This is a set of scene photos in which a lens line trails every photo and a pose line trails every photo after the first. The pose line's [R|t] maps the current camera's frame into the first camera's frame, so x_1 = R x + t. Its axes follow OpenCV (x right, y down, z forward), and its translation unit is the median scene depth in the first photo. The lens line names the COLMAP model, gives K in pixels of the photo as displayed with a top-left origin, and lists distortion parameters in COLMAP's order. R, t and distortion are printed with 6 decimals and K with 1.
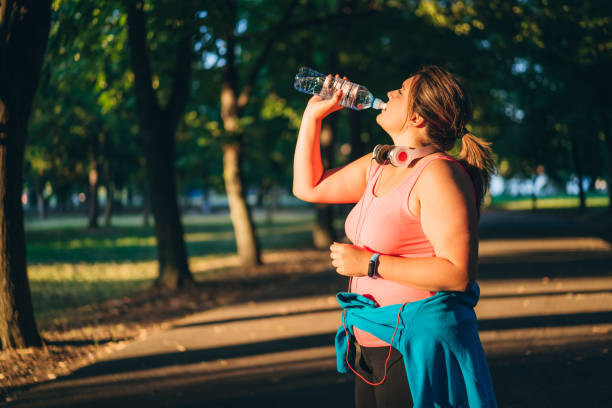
lens RADIAL K [[891.4, 0, 306.0], [0, 891.4, 204.0], [0, 0, 1]] dist [0.247739, -1.208703]
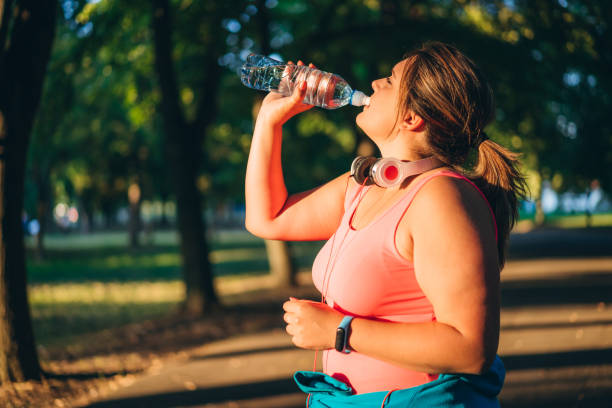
lens RADIAL K [[891.4, 0, 306.0], [0, 891.4, 204.0], [0, 0, 1]] dist [0.247739, -1.208703]
pose [[0.998455, -0.002543, -0.055512, 0.027351], [0.001600, 0.999854, -0.017039, -0.005876], [0.055547, 0.016924, 0.998313, 0.103474]]
